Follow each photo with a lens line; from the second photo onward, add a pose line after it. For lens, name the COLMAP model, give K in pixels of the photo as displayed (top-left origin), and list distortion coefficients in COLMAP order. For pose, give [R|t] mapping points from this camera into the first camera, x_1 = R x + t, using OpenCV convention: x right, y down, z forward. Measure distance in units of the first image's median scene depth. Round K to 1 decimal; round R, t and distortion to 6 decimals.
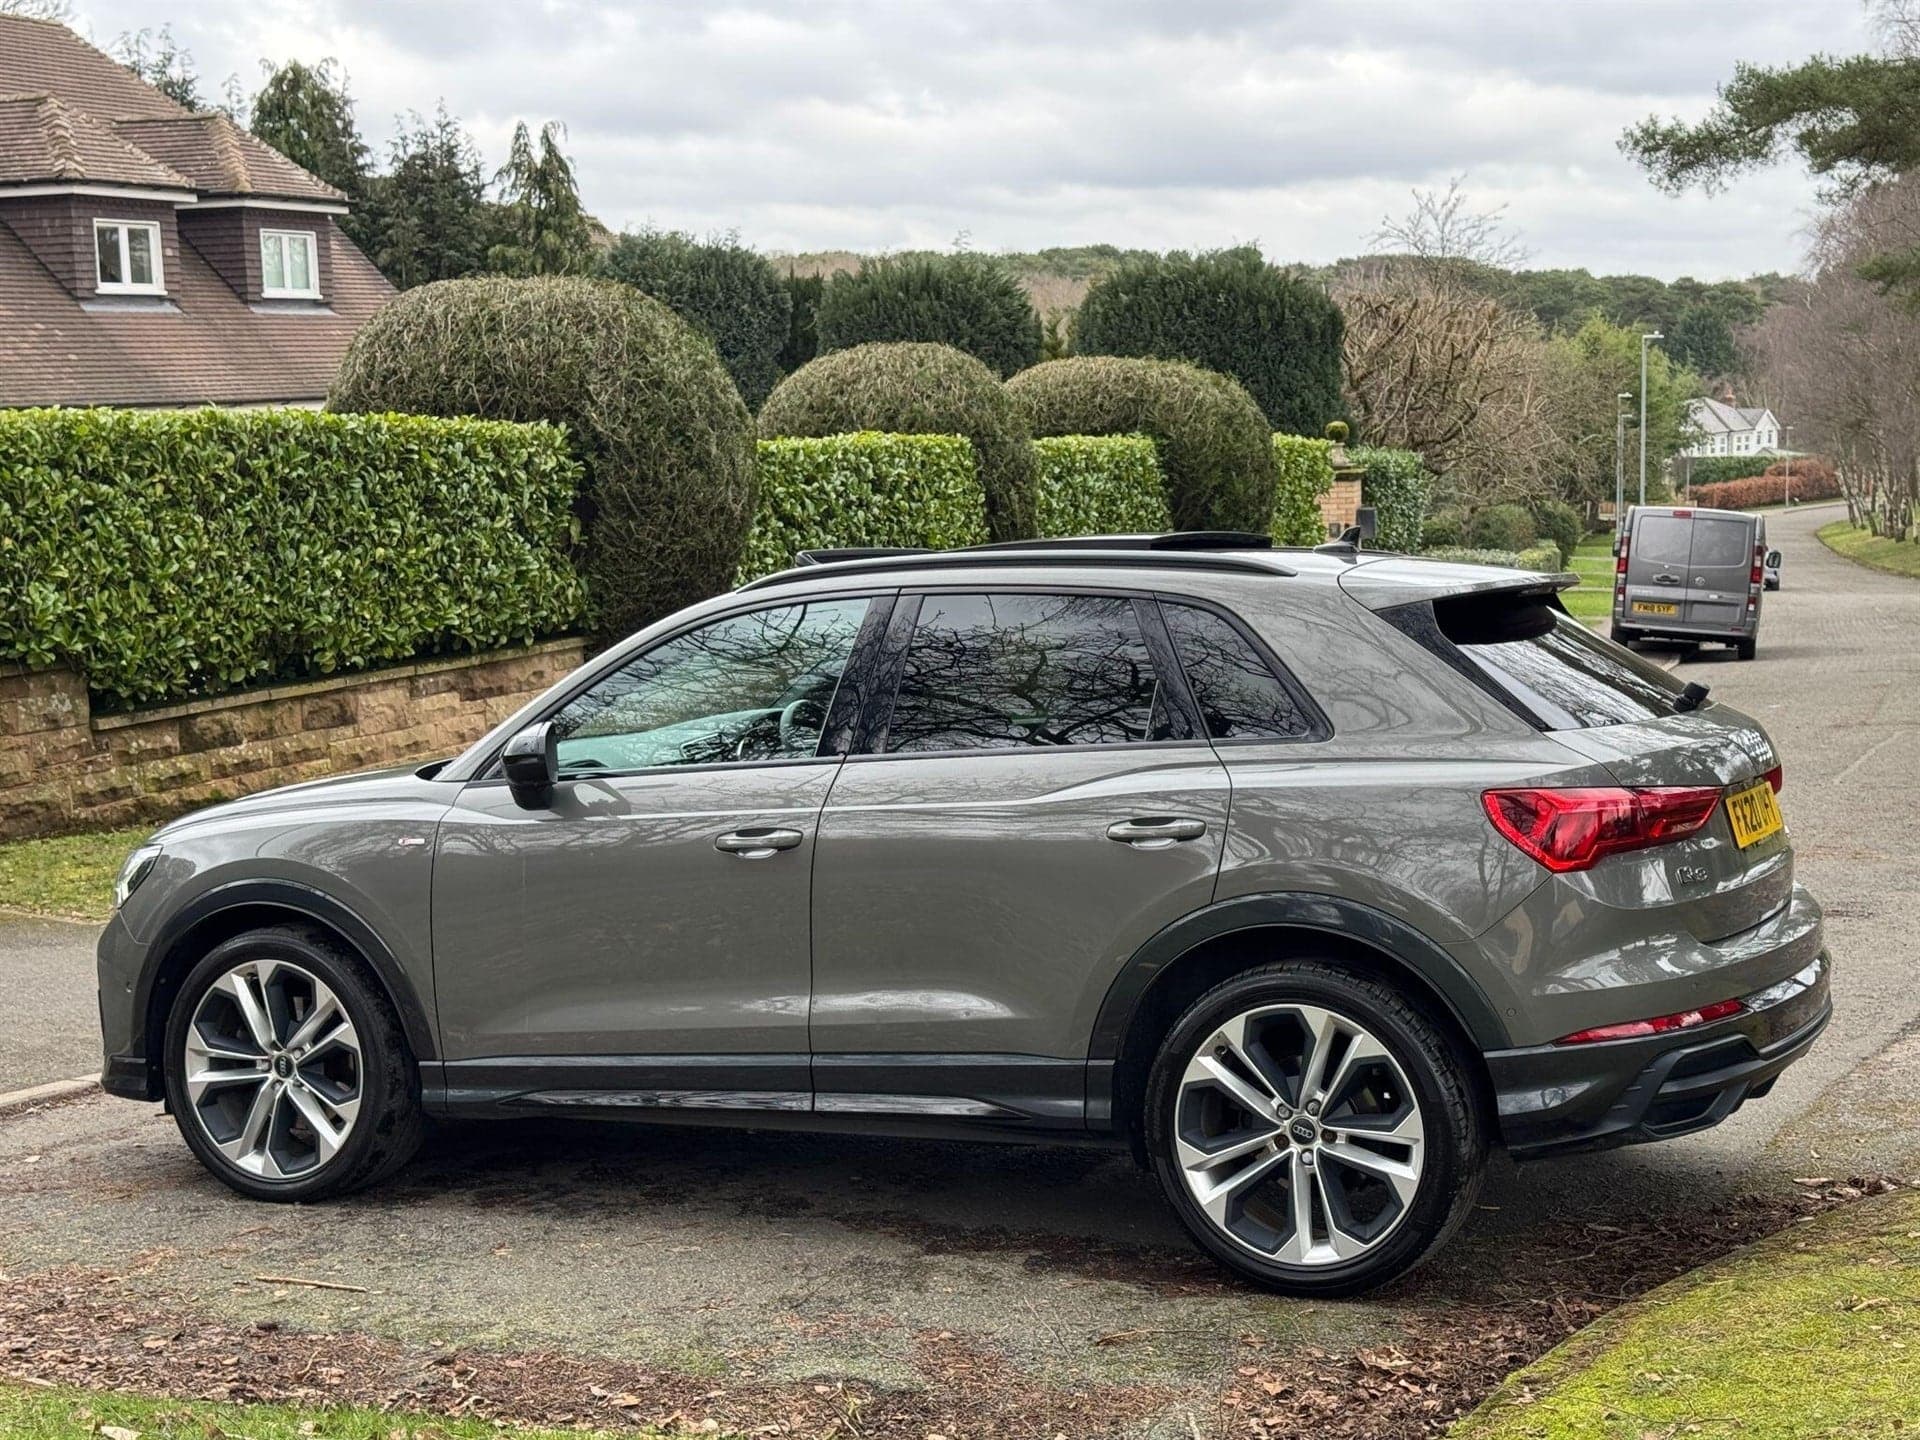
lens RADIAL K [[2800.0, 0, 965.3], [0, 2800.0, 725.9], [0, 0, 1]] dist [0.209263, -0.375321]
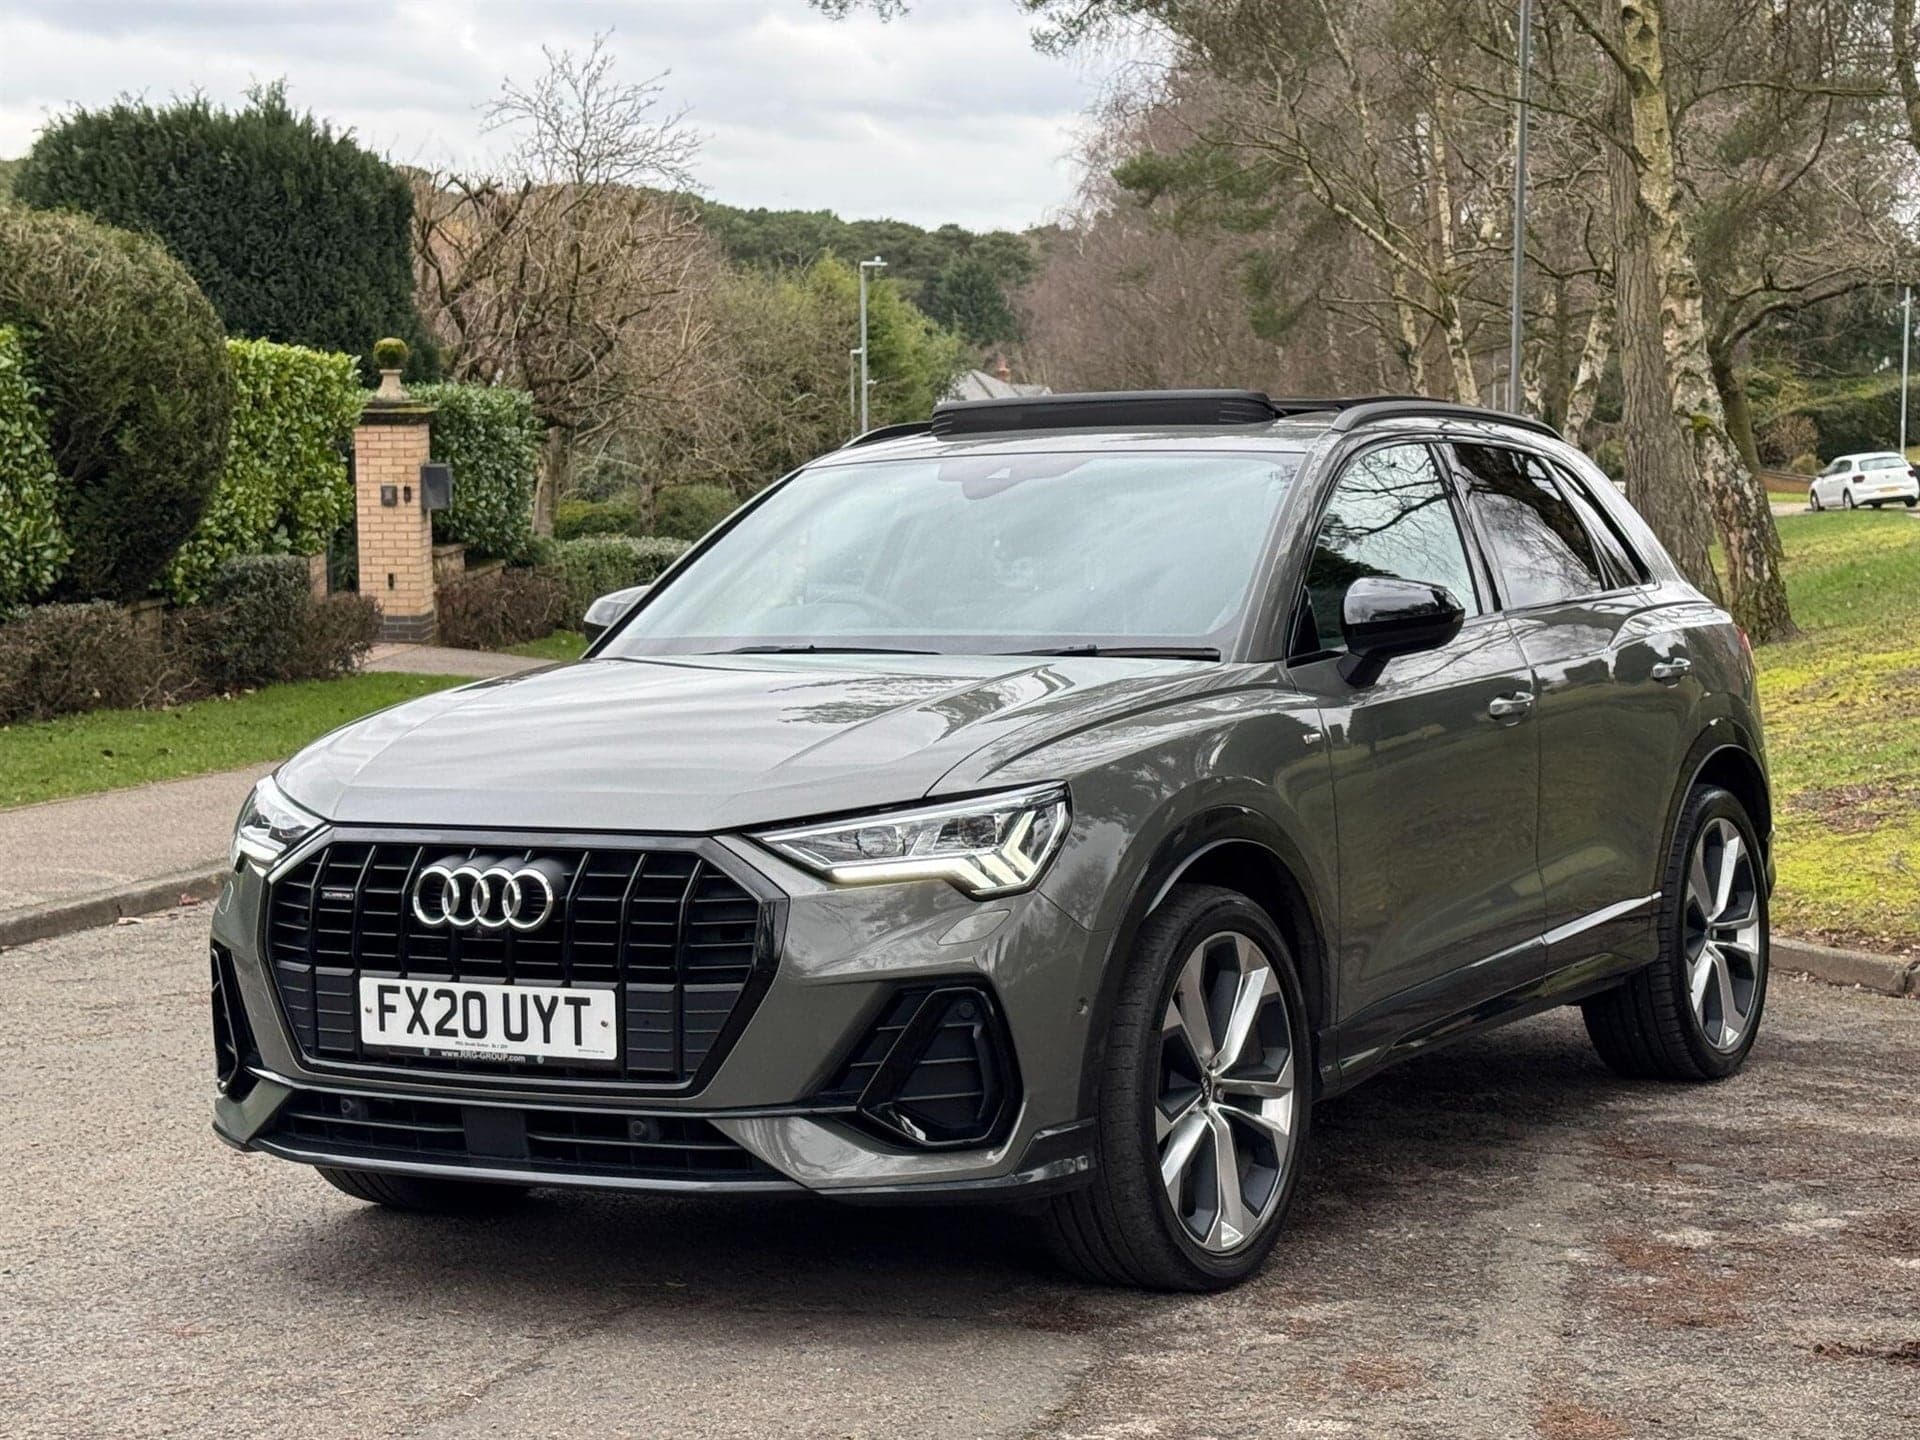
lens RADIAL K [[3559.7, 0, 960.0], [0, 3559.7, 720.0], [0, 0, 1]] dist [0.135418, 0.091711]
pose [[0.969346, -0.010071, 0.245493, 0.086744], [0.014052, 0.999797, -0.014470, -0.000677], [-0.245298, 0.017476, 0.969290, 0.204890]]
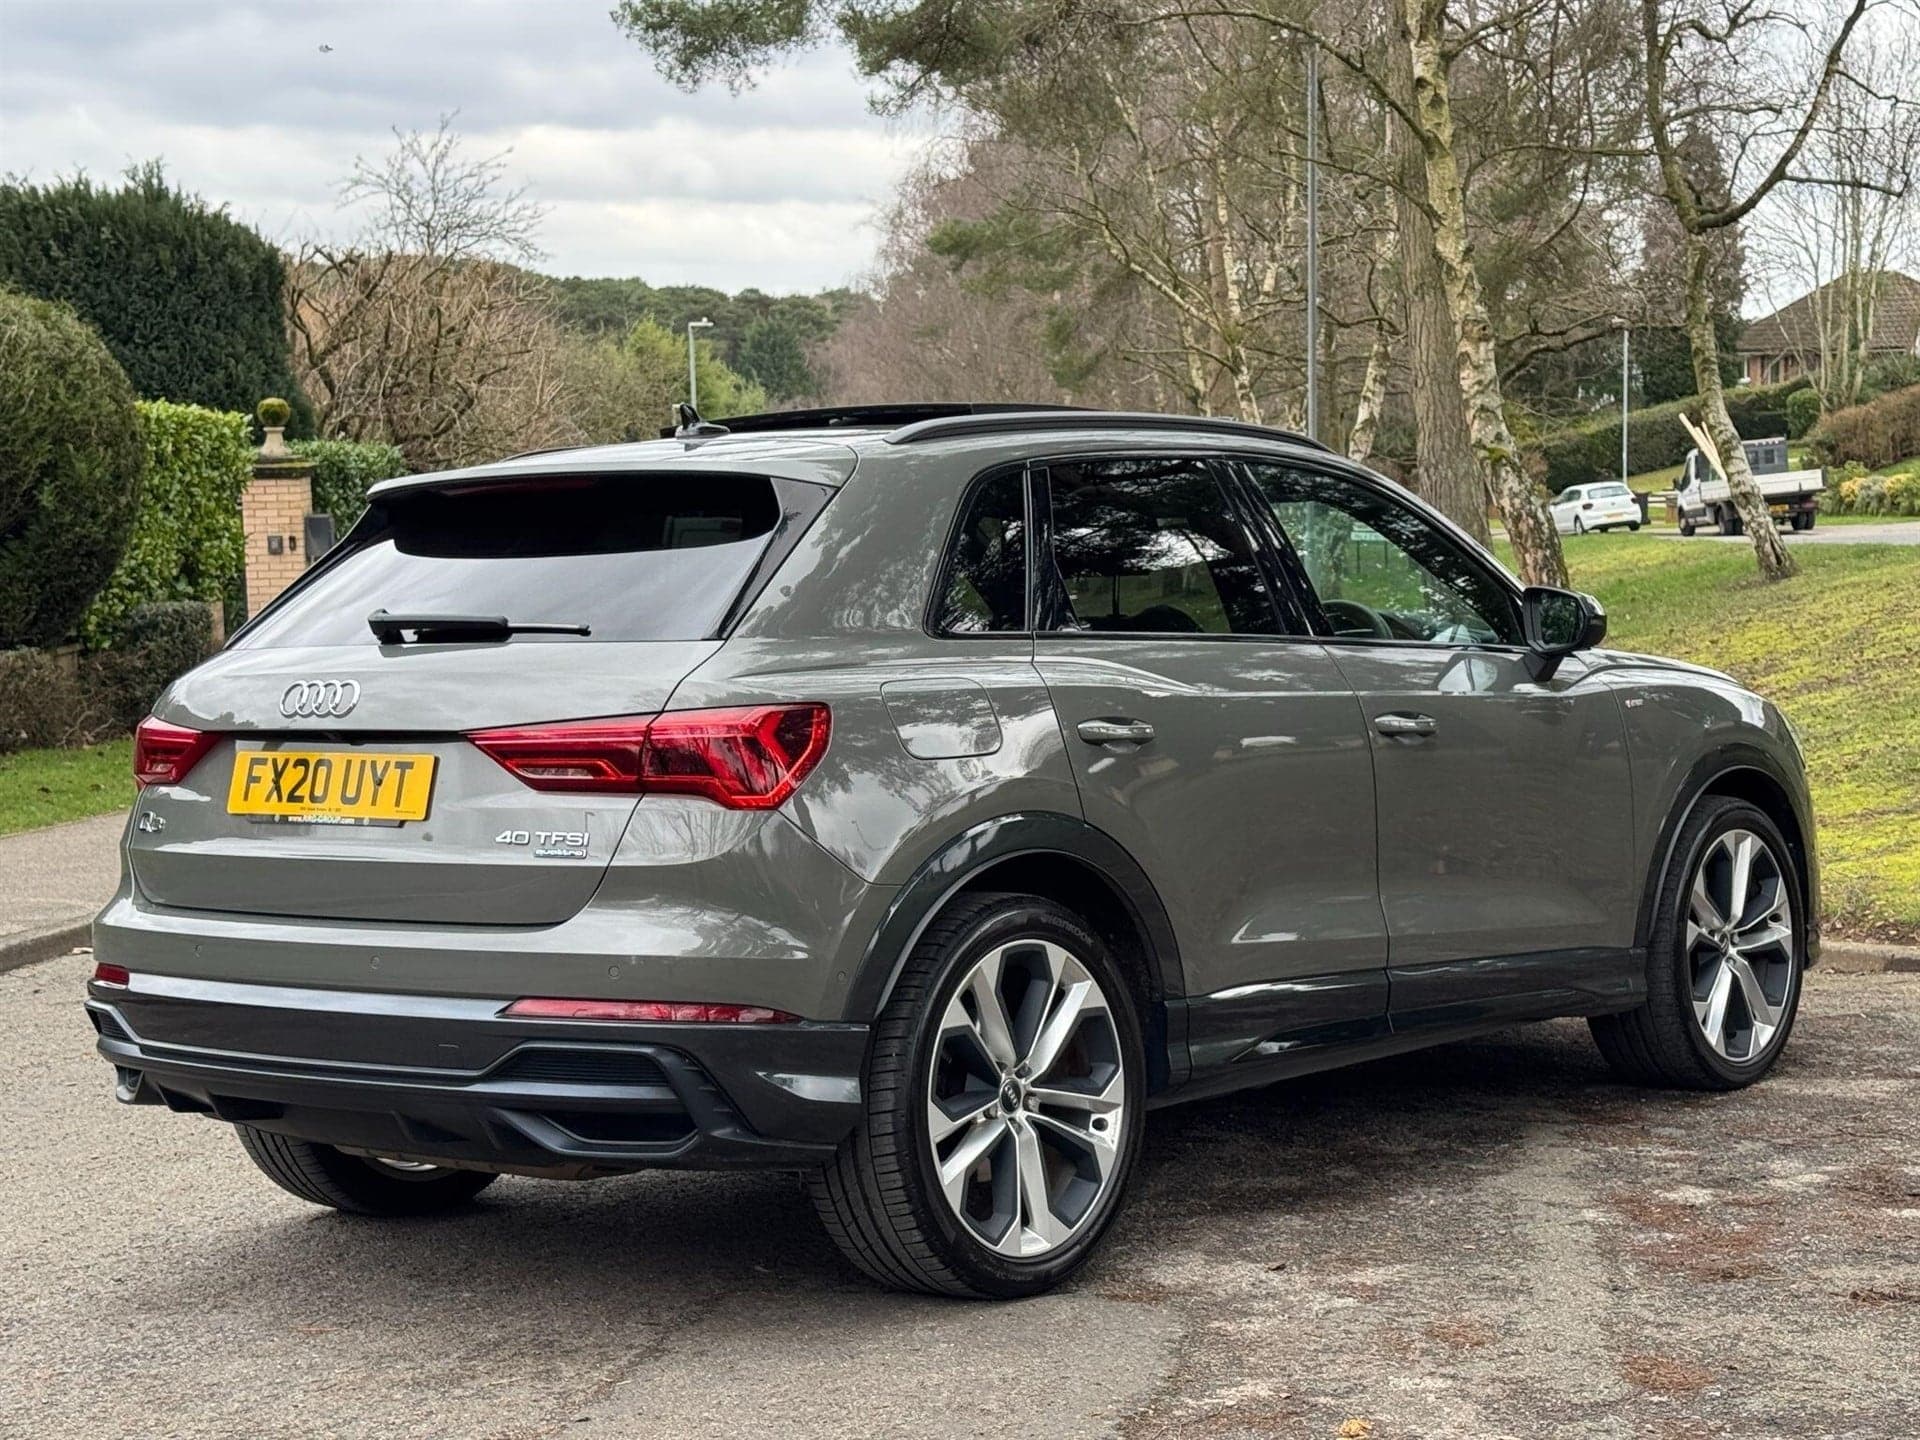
lens RADIAL K [[3261.1, 0, 960.0], [0, 3261.1, 720.0], [0, 0, 1]] dist [0.159372, -0.101473]
pose [[0.952855, -0.030917, 0.301848, 0.069229], [0.038591, 0.999065, -0.019490, -0.000464], [-0.300963, 0.030220, 0.953157, 0.216611]]
